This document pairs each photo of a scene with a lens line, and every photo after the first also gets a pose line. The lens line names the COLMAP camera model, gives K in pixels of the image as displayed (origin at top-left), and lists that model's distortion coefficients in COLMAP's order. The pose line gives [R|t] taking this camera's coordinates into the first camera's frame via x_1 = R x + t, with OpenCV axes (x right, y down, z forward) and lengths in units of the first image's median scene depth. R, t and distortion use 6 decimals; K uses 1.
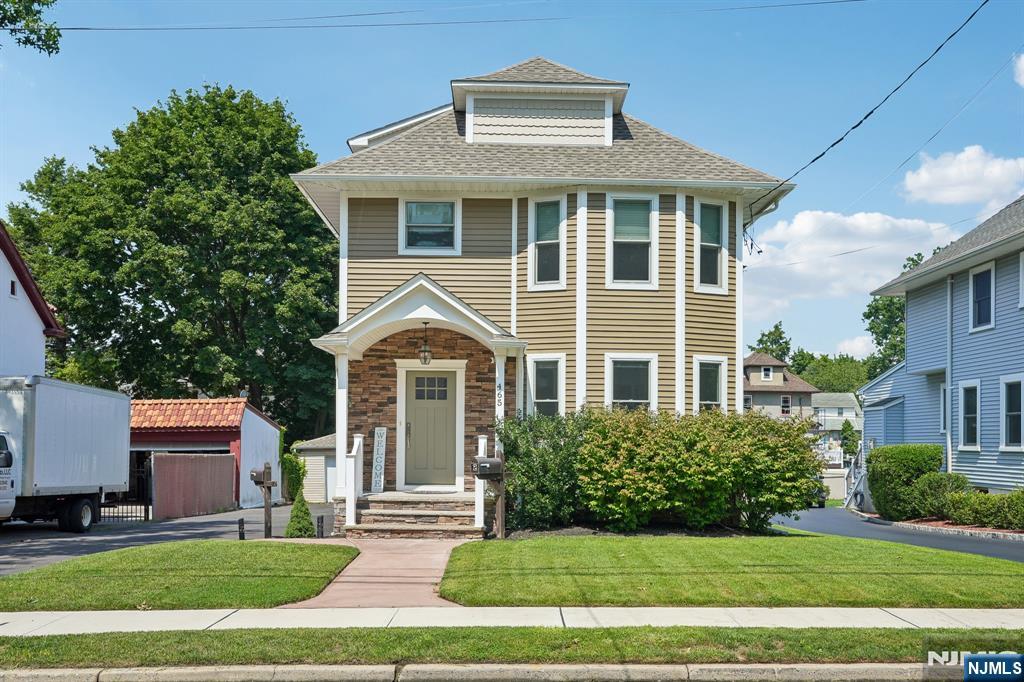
lens RADIAL K [[885.0, 0, 513.6], [0, 885.0, 340.3], [0, 0, 1]] dist [-0.003334, -0.000343]
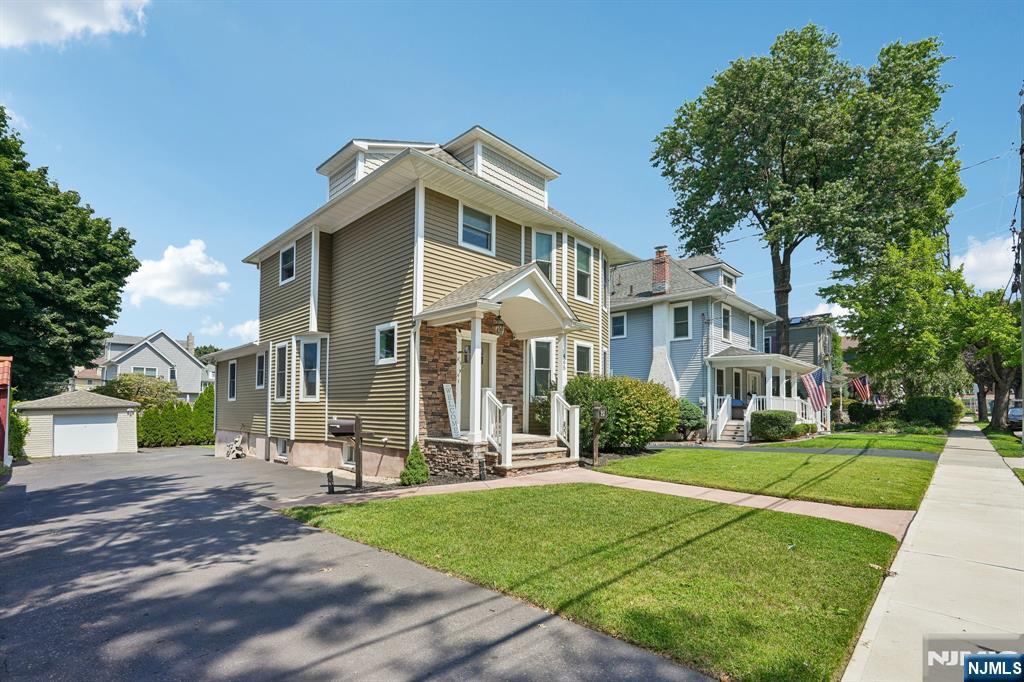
lens RADIAL K [[456.7, 0, 503.4], [0, 456.7, 355.7], [0, 0, 1]] dist [0.003030, 0.002375]
pose [[0.726859, 0.073216, 0.682872, -0.516915], [-0.077105, 0.996715, -0.024794, 0.069093], [-0.682444, -0.034631, 0.730117, 0.490781]]
